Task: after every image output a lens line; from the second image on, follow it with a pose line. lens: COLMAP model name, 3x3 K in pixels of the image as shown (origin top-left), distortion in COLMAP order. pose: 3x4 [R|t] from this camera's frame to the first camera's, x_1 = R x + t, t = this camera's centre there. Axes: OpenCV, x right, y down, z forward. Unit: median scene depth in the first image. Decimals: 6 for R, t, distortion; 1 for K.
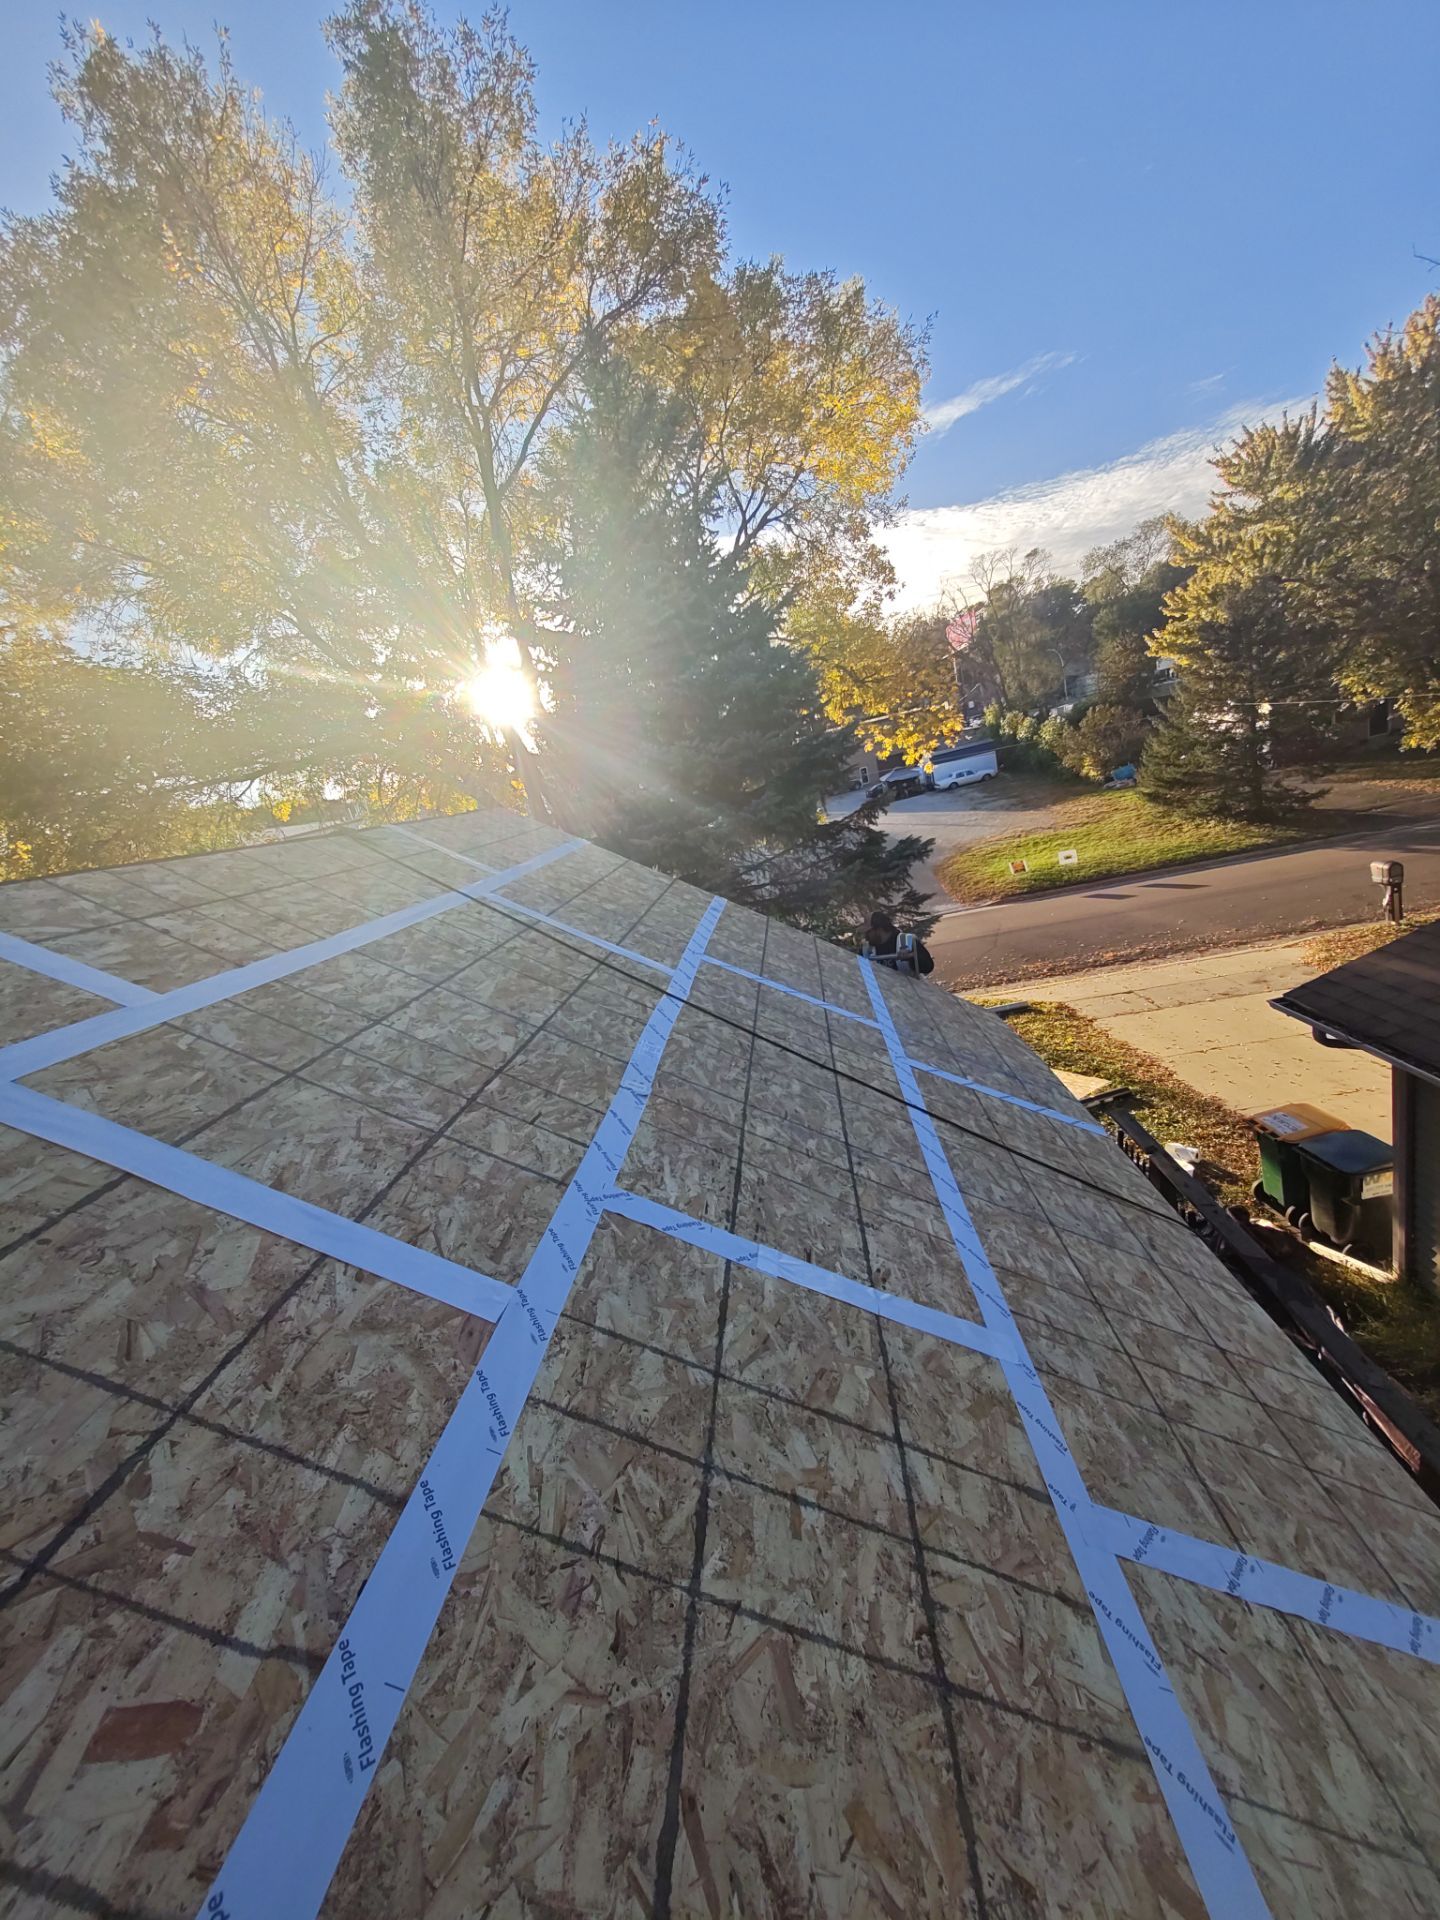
lens RADIAL K [[726.4, 0, 716.4], [0, 726.4, 968.0], [0, 0, 1]] dist [0.000981, 0.000196]
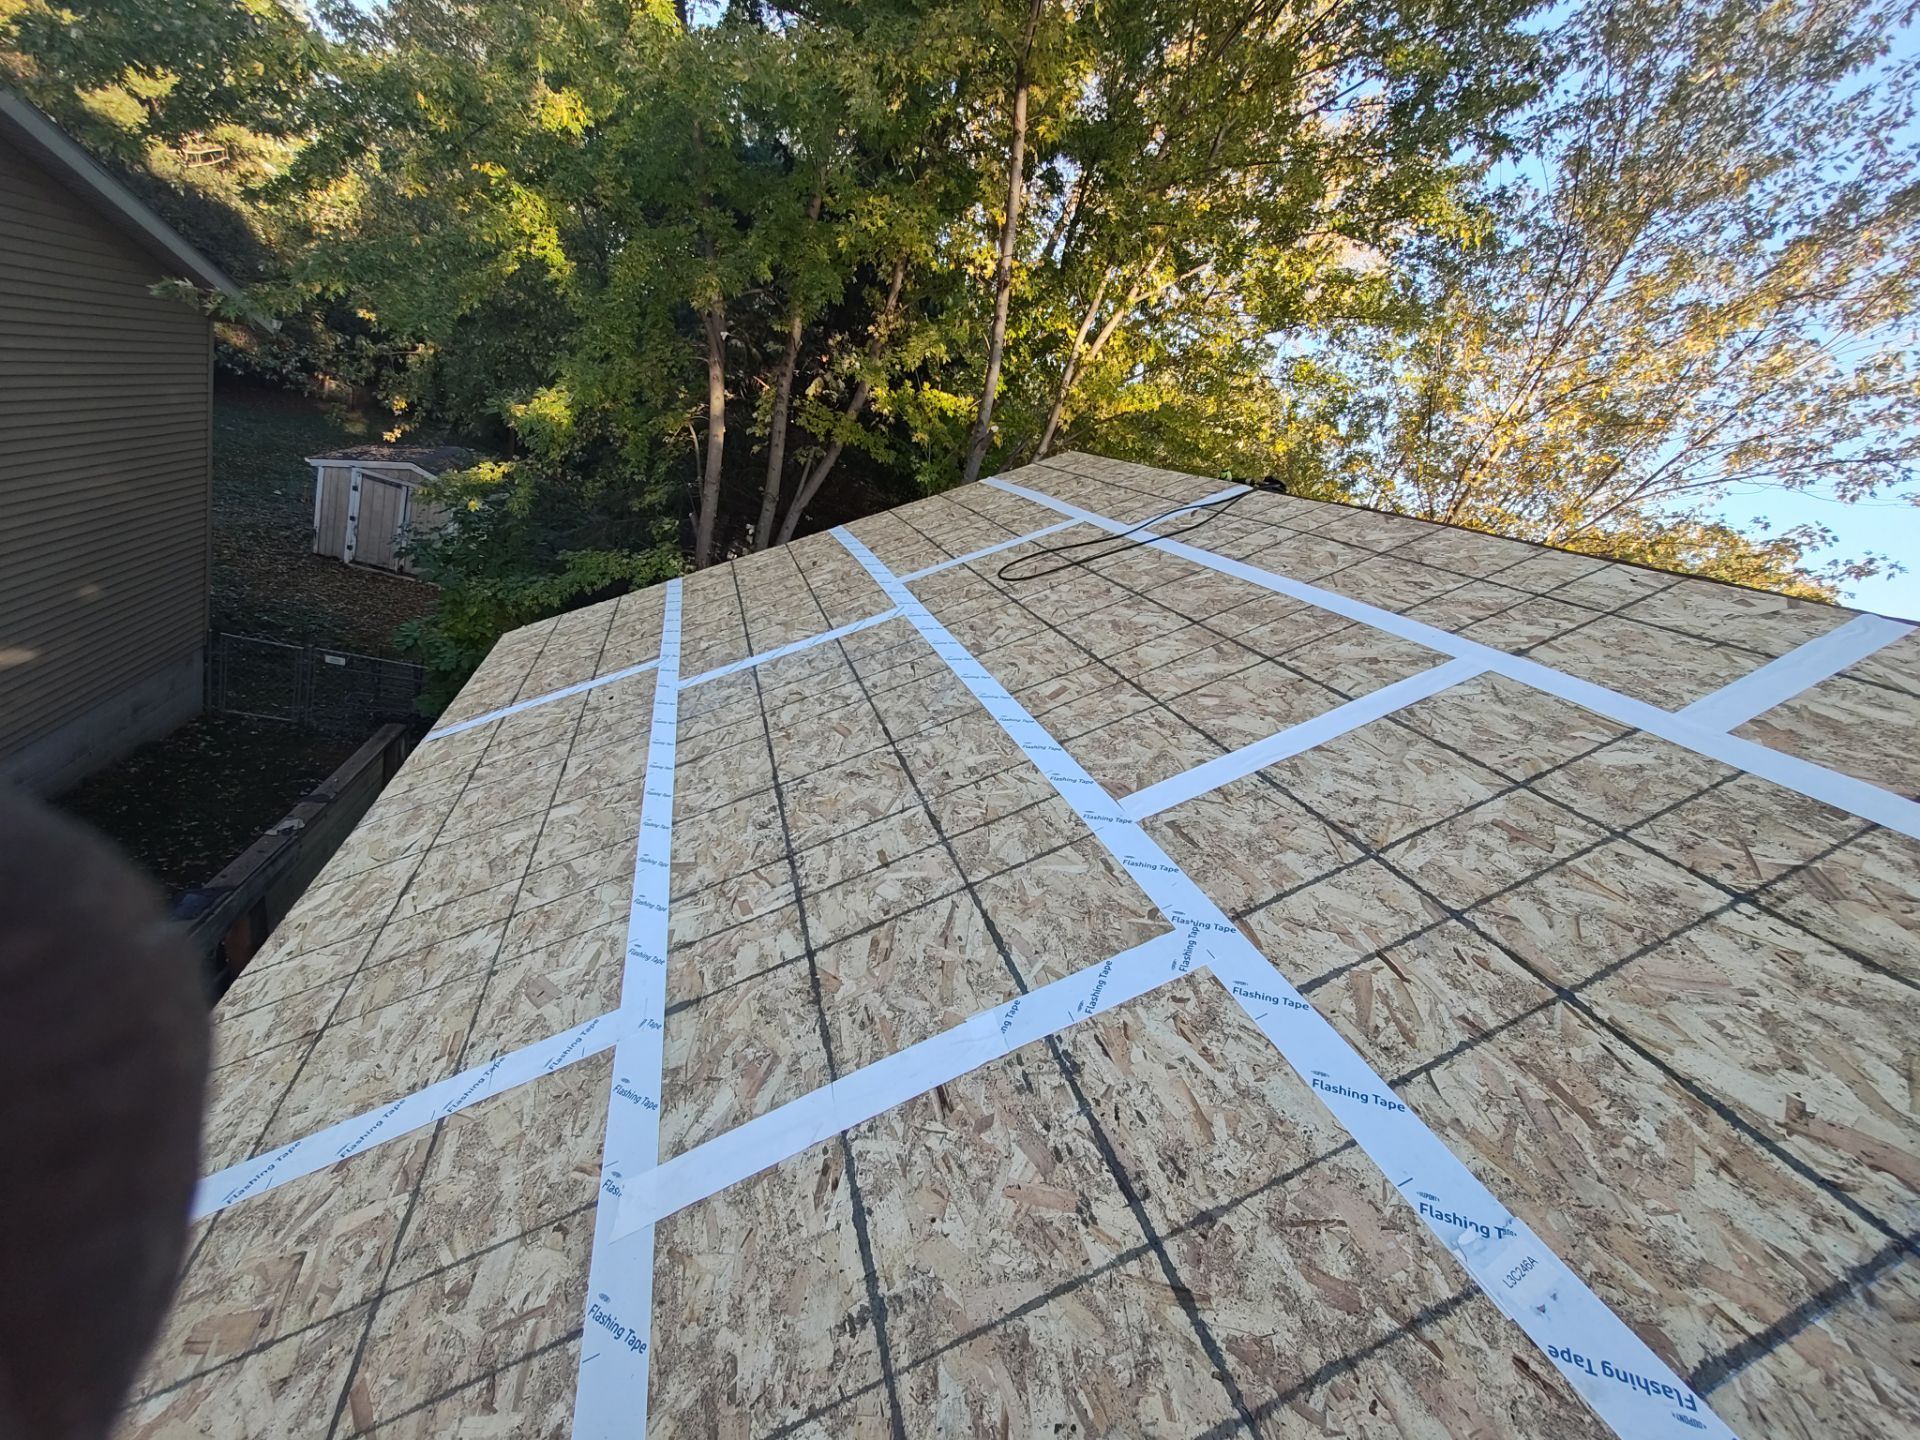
lens RADIAL K [[730.8, 0, 964.0], [0, 730.8, 721.4], [0, 0, 1]] dist [0.001977, -0.000063]
pose [[-0.911807, 0.048753, -0.407715, 0.369162], [-0.223680, 0.773701, 0.592752, -0.273348], [0.344348, 0.631673, -0.694560, 1.266626]]
